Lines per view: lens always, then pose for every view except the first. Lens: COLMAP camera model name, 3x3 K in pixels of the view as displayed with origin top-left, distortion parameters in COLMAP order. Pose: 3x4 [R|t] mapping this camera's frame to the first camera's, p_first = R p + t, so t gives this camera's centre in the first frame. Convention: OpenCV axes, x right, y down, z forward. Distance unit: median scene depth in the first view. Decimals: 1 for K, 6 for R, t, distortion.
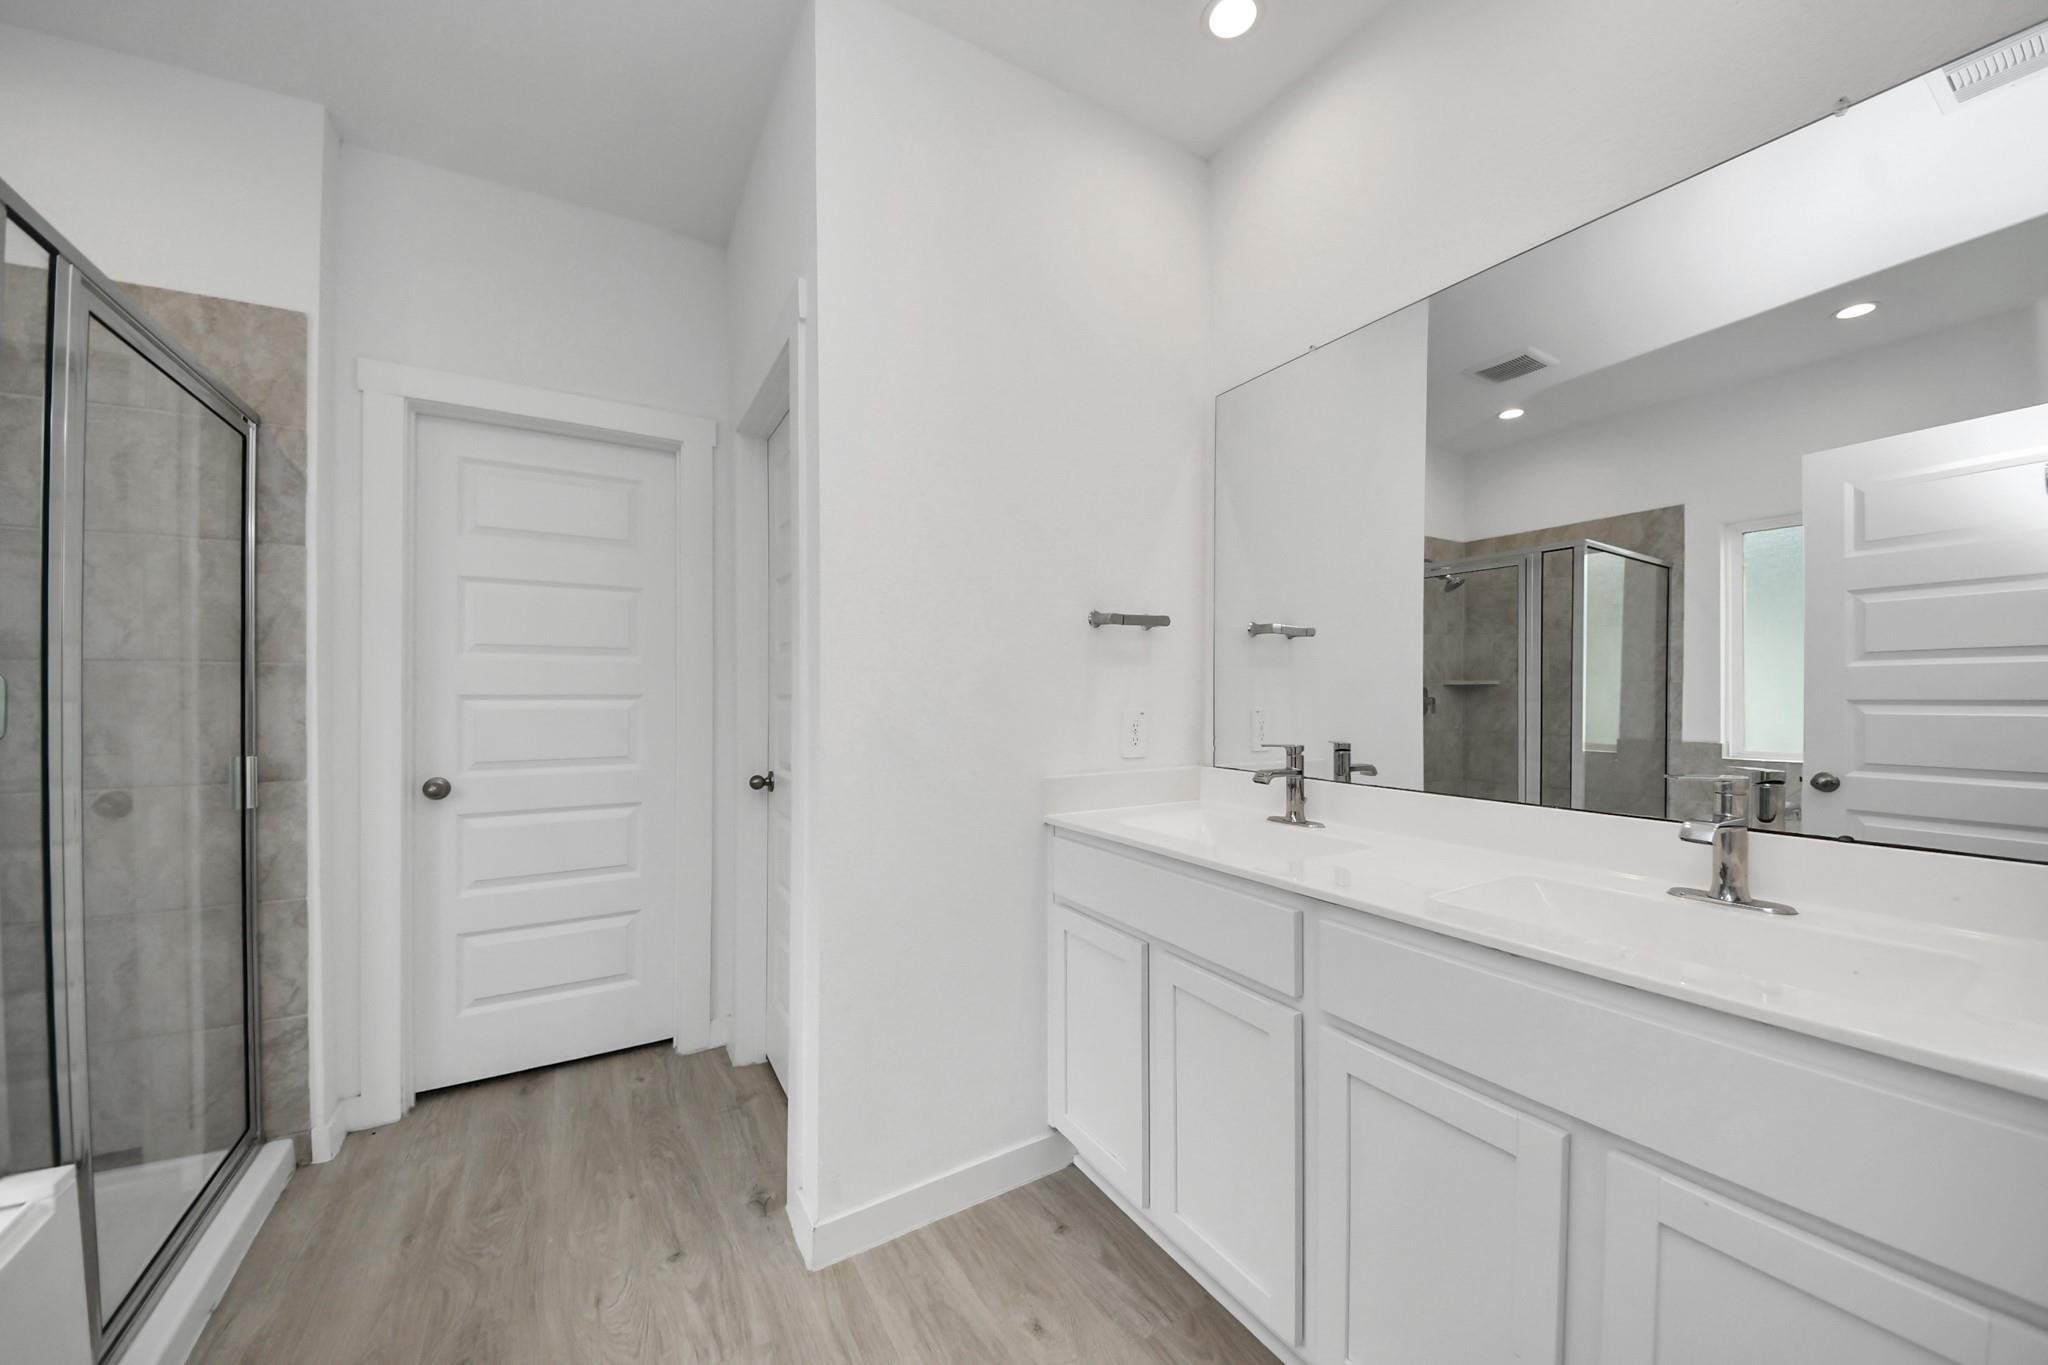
lens RADIAL K [[737.3, 0, 1025.7], [0, 737.3, 692.7], [0, 0, 1]] dist [0.000235, 0.000151]
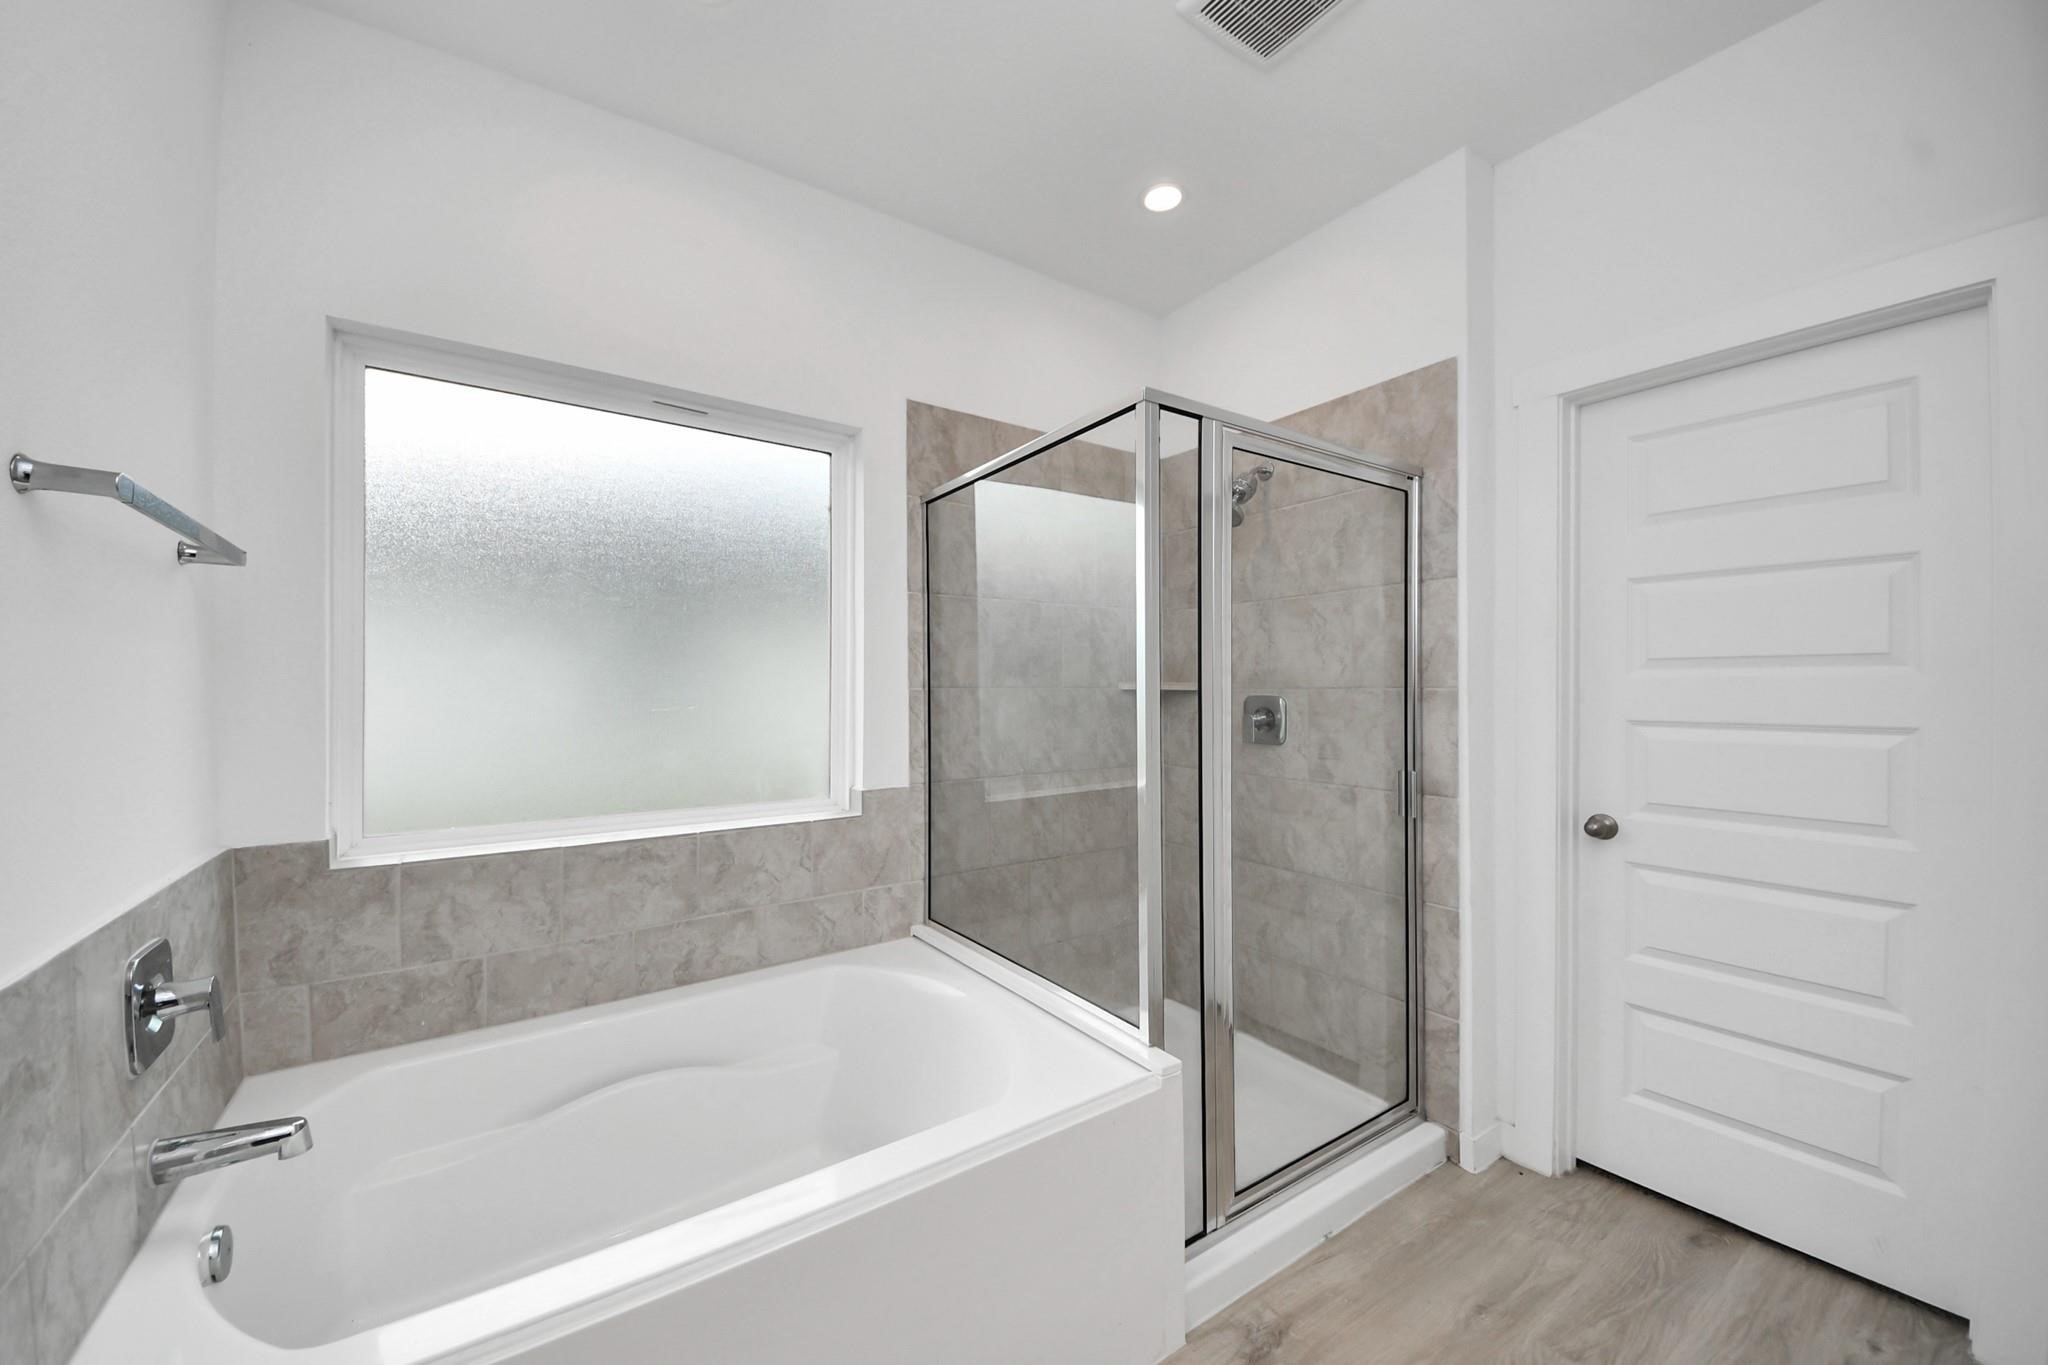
lens RADIAL K [[762.5, 0, 1045.3], [0, 762.5, 686.4], [0, 0, 1]] dist [0.008074, -0.010571]
pose [[0.056582, 0.005494, -0.998383, 0.080386], [-0.001165, 0.999985, 0.005436, -0.048120], [0.998397, 0.000856, 0.056588, 0.350319]]
